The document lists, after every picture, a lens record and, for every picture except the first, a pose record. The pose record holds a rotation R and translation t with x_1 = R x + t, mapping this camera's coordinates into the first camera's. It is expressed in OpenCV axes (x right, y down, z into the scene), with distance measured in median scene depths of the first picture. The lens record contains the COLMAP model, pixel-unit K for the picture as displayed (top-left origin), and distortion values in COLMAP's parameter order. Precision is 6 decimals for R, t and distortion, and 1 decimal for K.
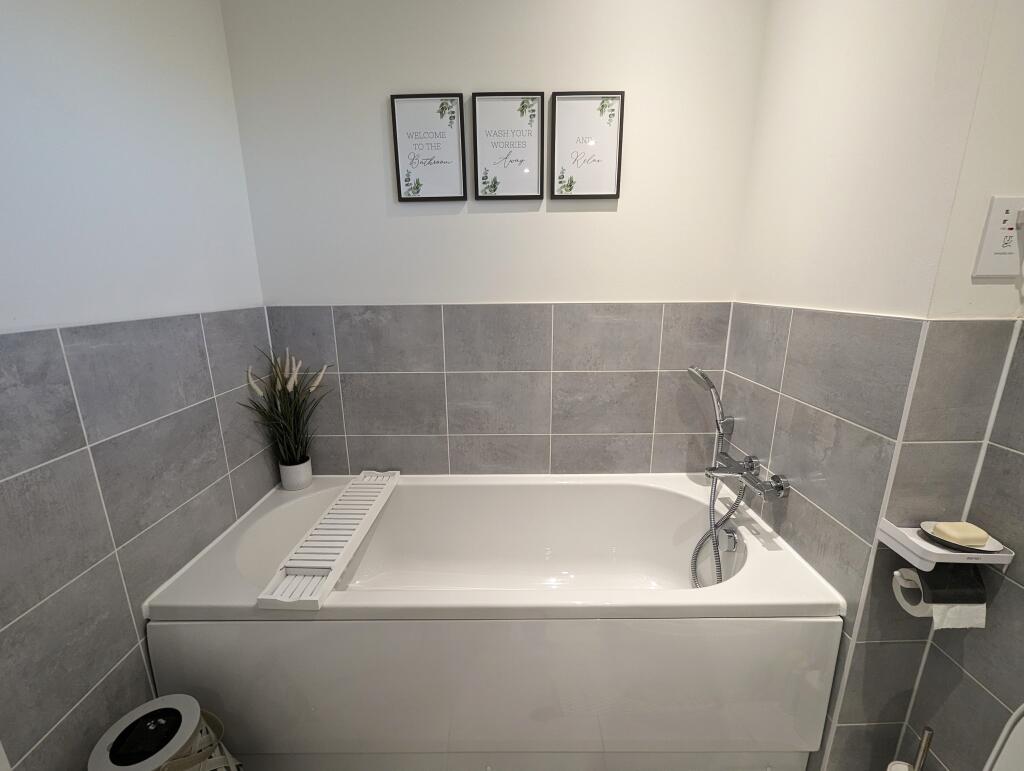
lens RADIAL K [[420.7, 0, 513.2], [0, 420.7, 383.7], [0, 0, 1]] dist [-0.002778, -0.000118]
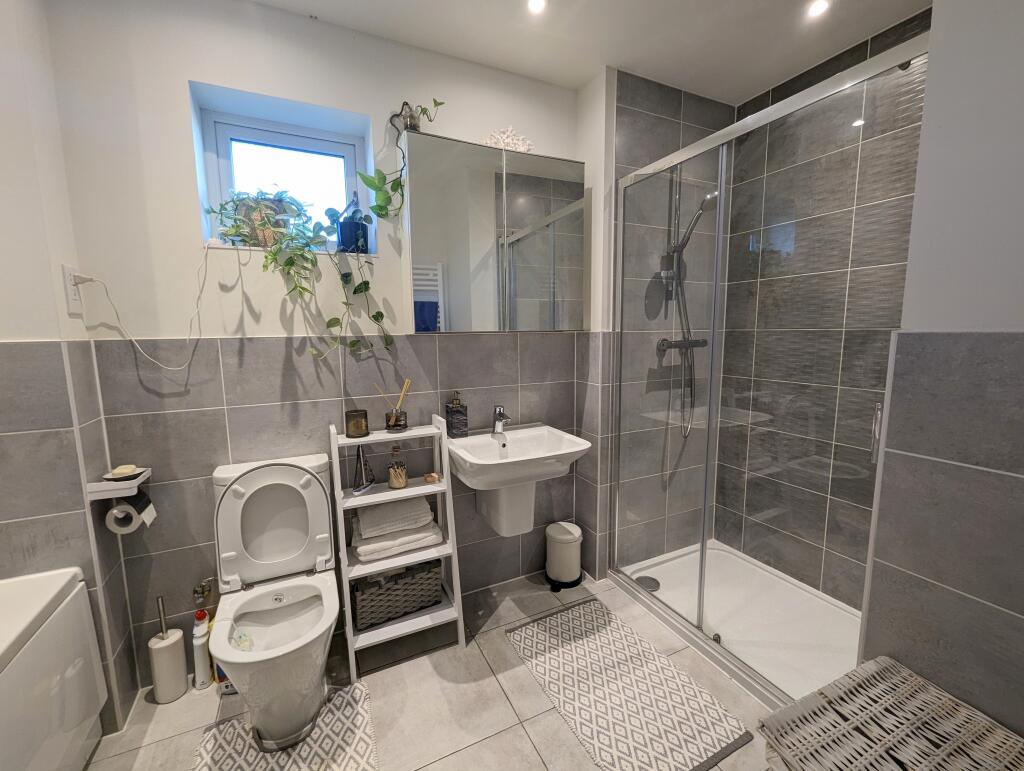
lens RADIAL K [[420.7, 0, 511.6], [0, 420.7, 386.6], [0, 0, 1]] dist [-0.002778, -0.000118]
pose [[-0.437114, -0.104404, 0.893326, -0.932601], [0.231427, 0.946740, 0.223886, 0.031062], [-0.869122, 0.304604, -0.389671, 0.226848]]
